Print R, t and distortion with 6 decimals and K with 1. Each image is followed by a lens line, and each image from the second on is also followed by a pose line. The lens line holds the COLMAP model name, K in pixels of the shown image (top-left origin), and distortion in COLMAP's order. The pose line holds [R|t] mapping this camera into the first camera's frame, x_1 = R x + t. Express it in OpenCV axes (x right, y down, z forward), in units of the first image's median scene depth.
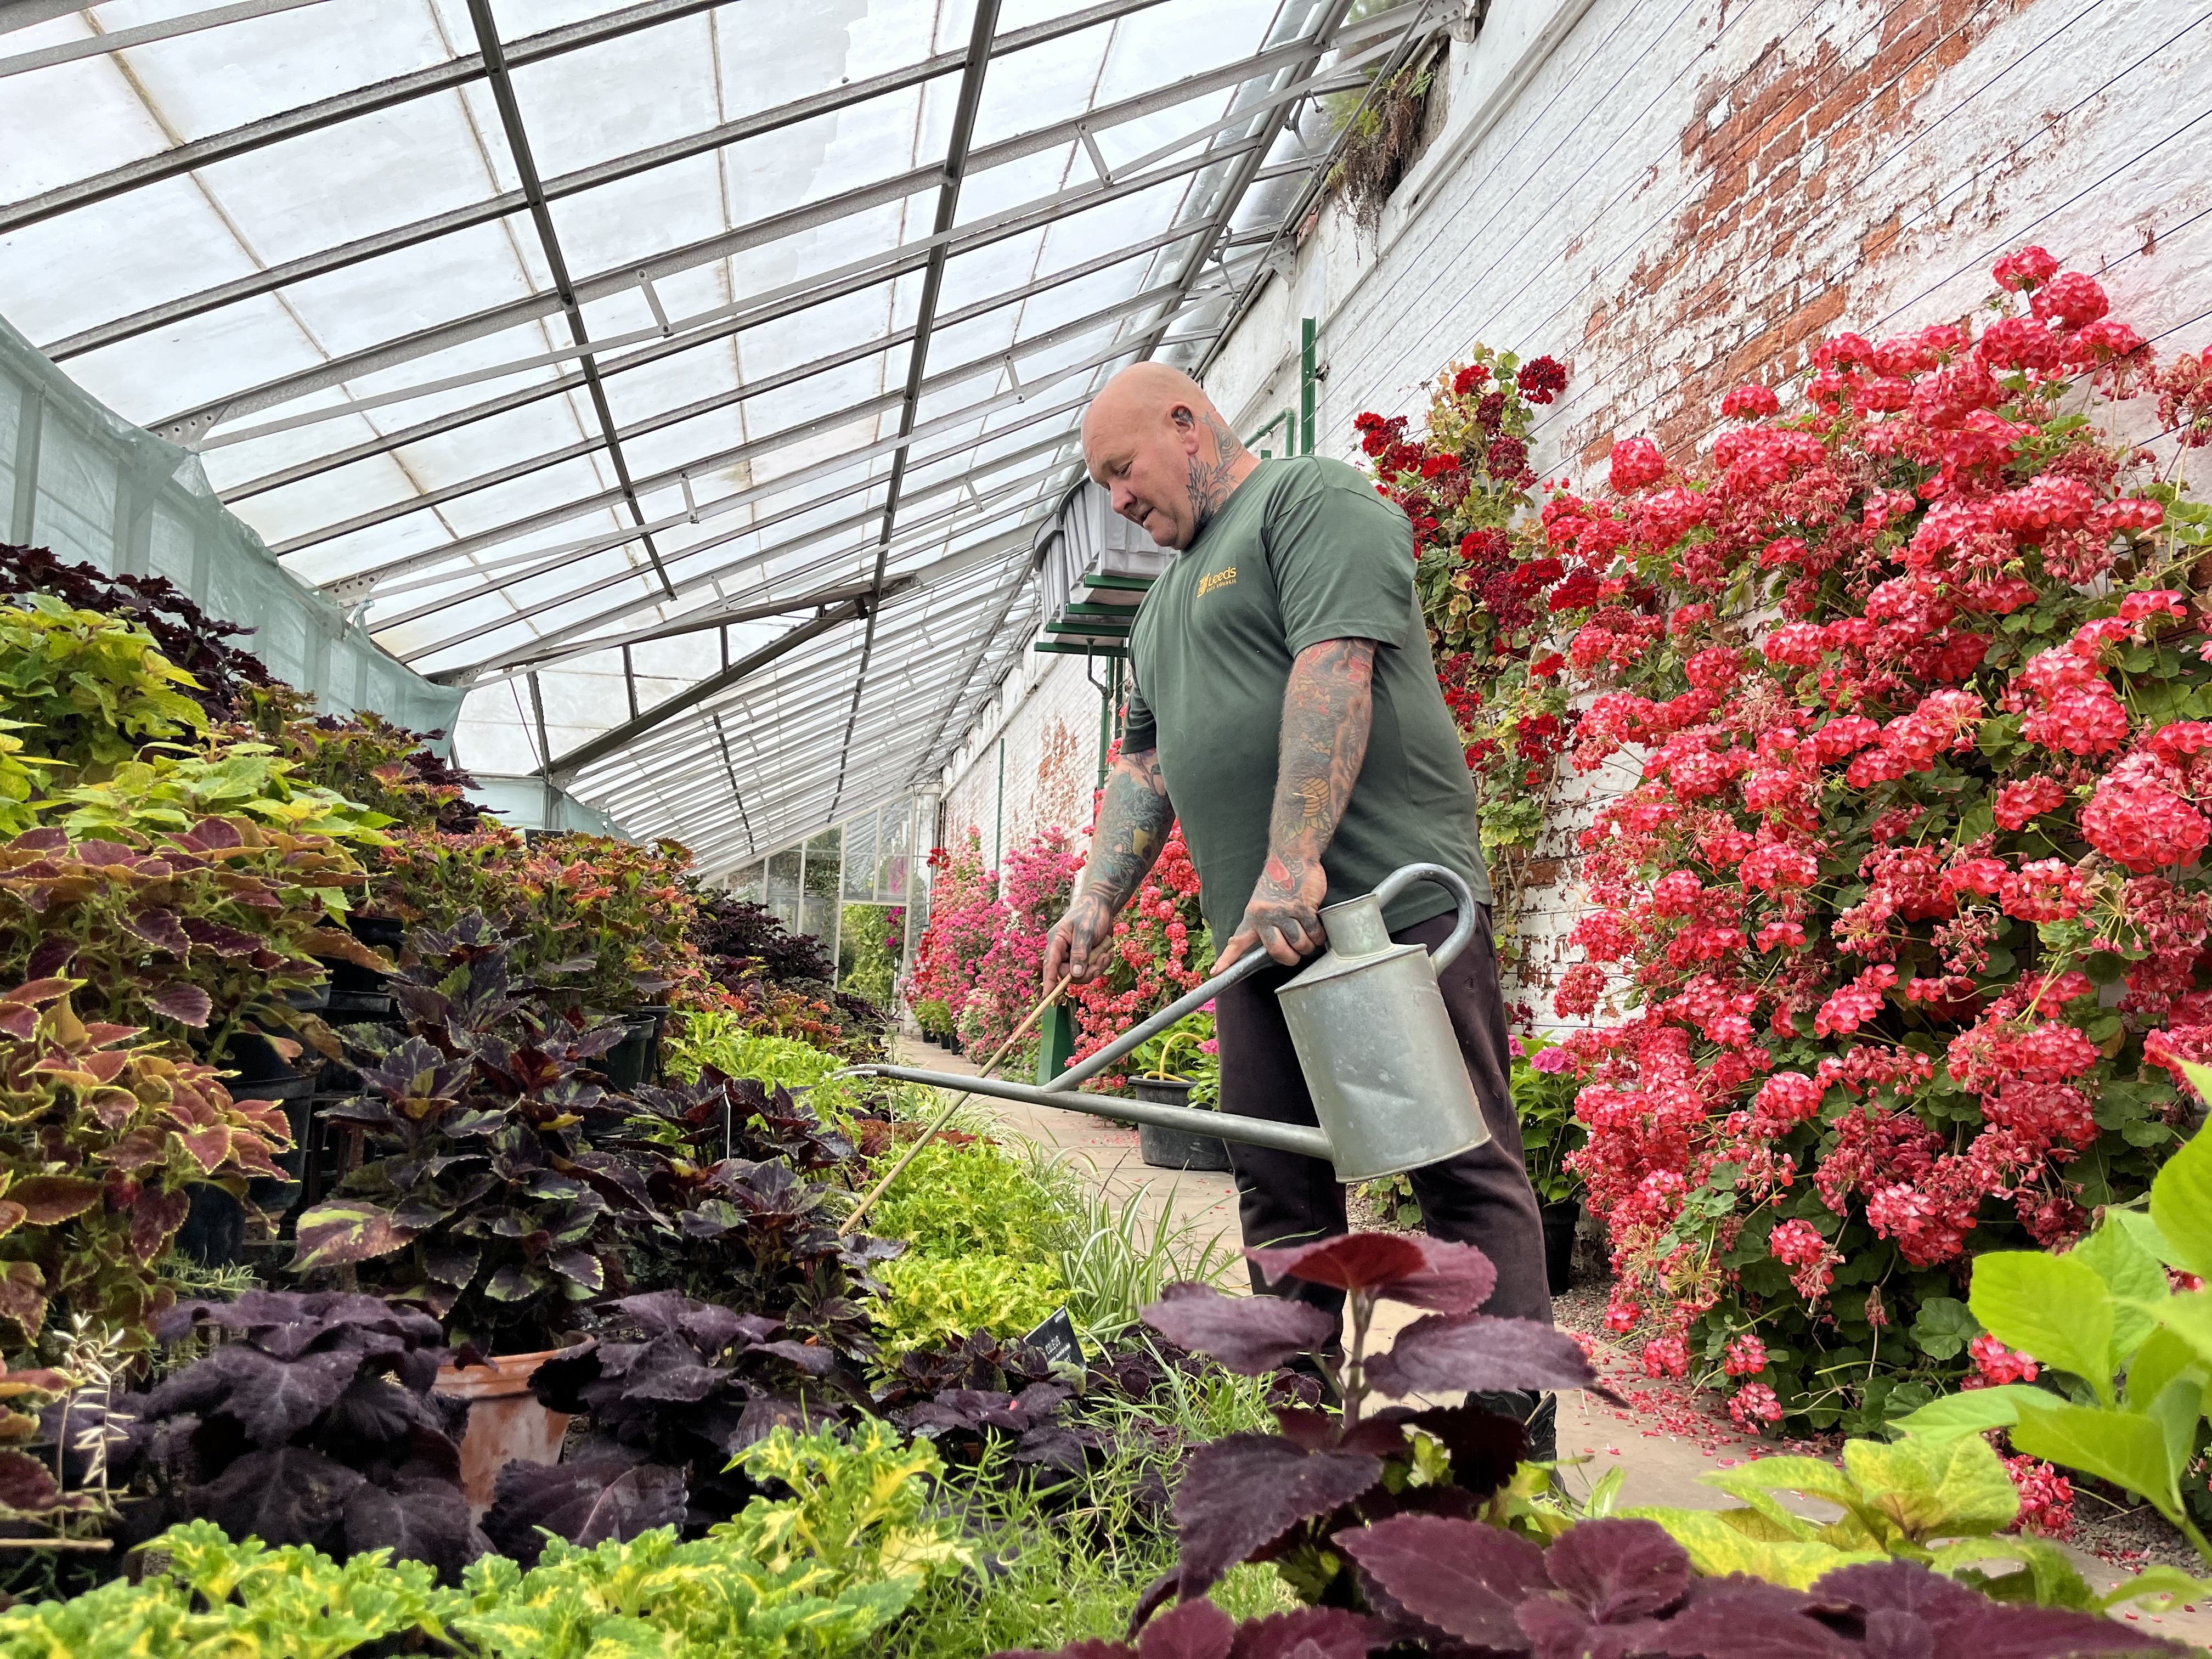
lens RADIAL K [[1683.6, 0, 1102.3], [0, 1683.6, 816.9], [0, 0, 1]] dist [0.065847, -0.083425]
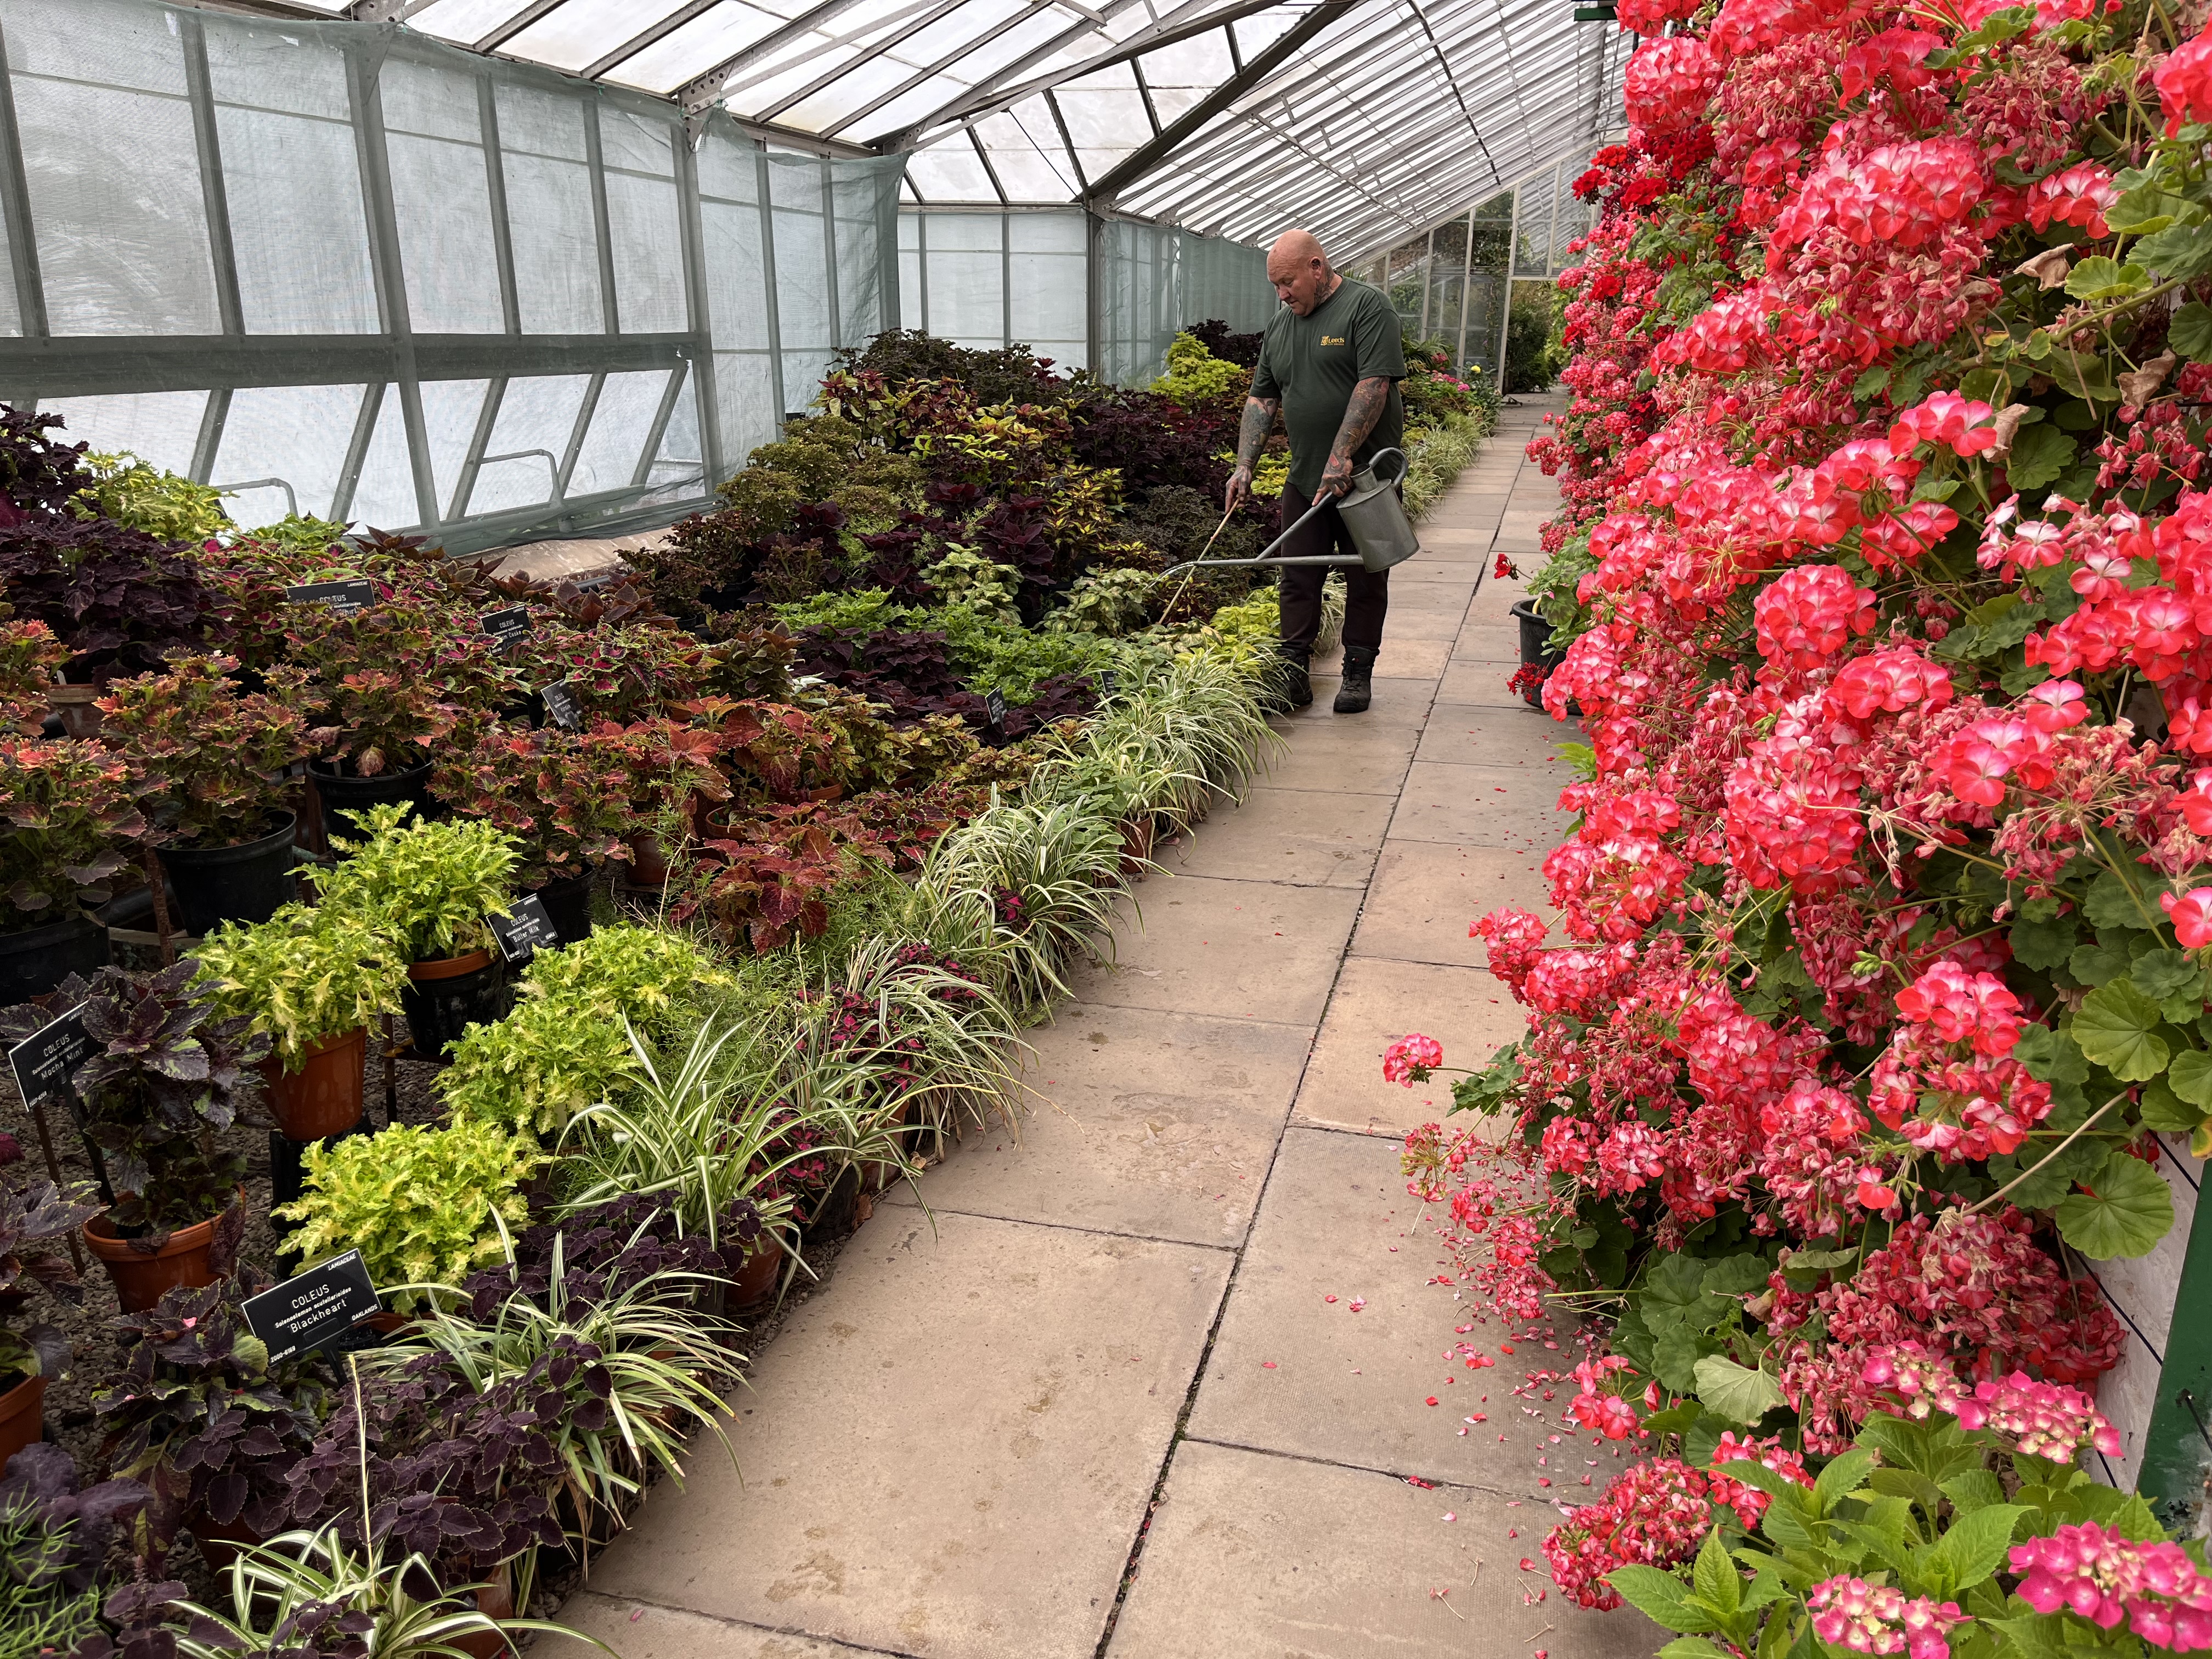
lens RADIAL K [[1683.6, 0, 1119.0], [0, 1683.6, 835.5], [0, 0, 1]] dist [0.065847, -0.083425]
pose [[0.907798, 0.103010, -0.406560, 0.314300], [0.059796, 0.927678, 0.368561, -0.116529], [0.415122, -0.358890, 0.835985, 0.173736]]
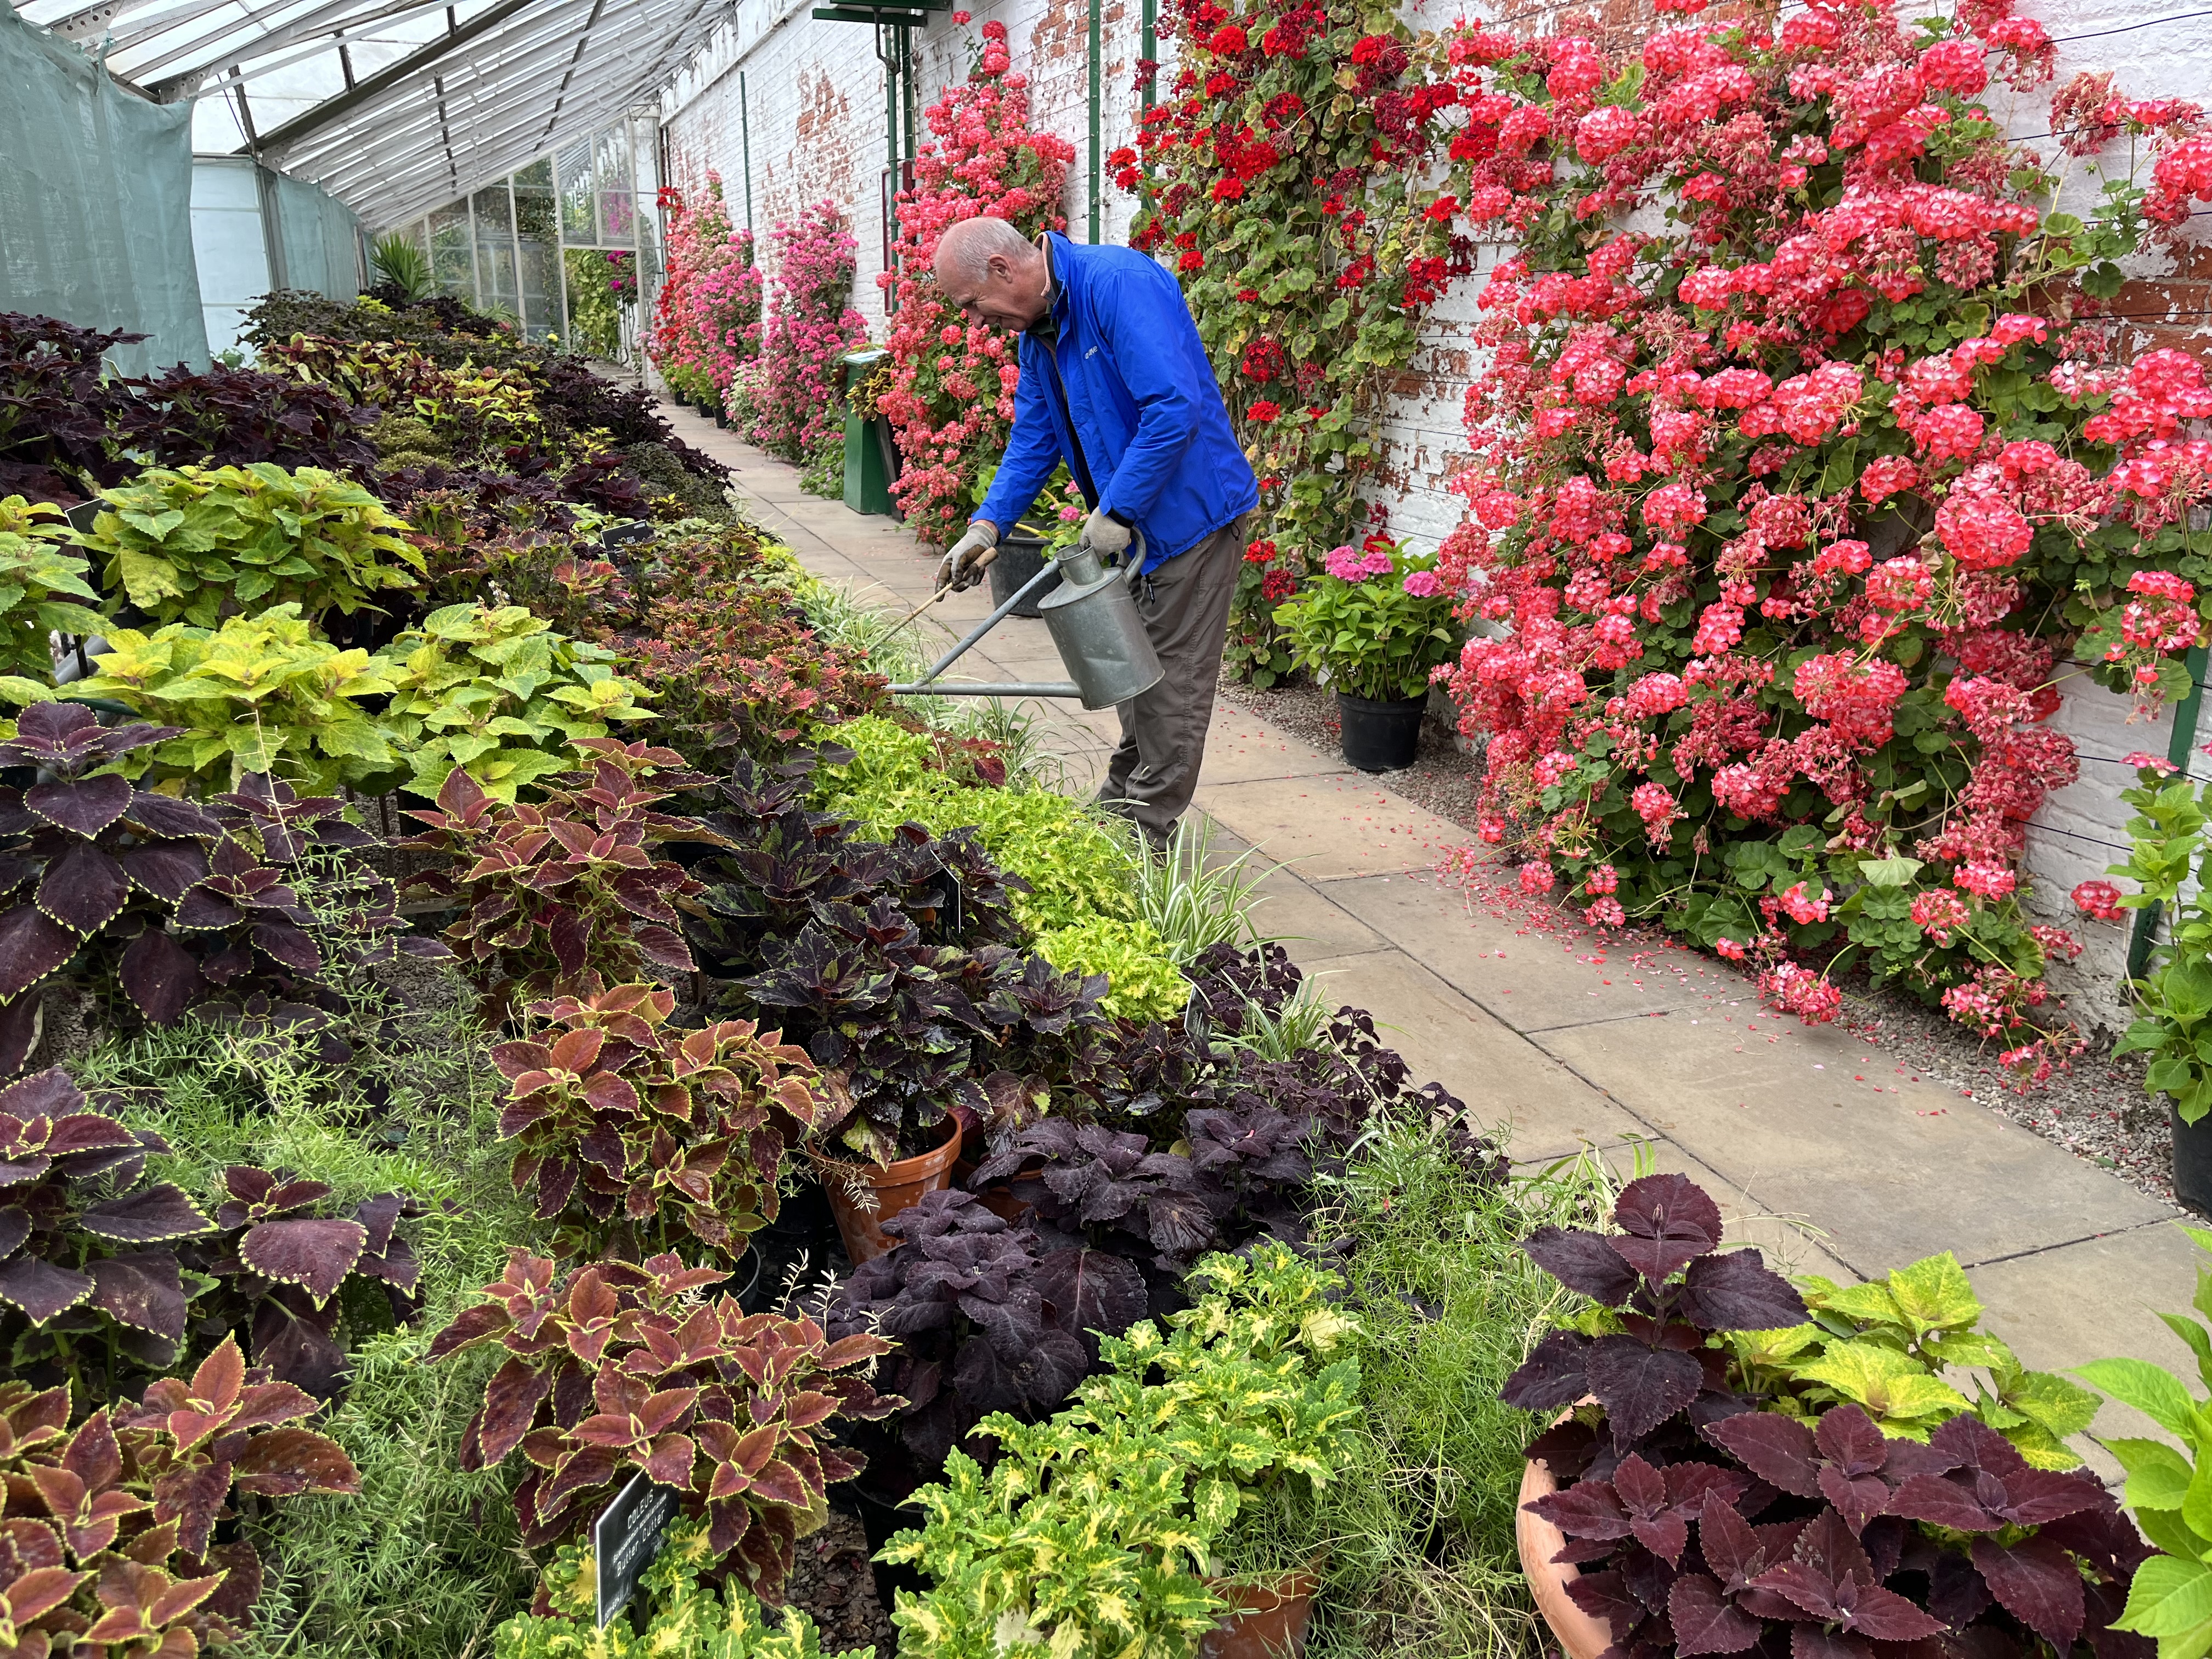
lens RADIAL K [[1683.6, 0, 1119.4], [0, 1683.6, 817.9], [0, 0, 1]] dist [0.065847, -0.083425]
pose [[0.985519, -0.065850, 0.156258, -0.113222], [-0.000671, 0.919993, 0.391933, -0.142836], [-0.169565, -0.386362, 0.906627, -0.058748]]
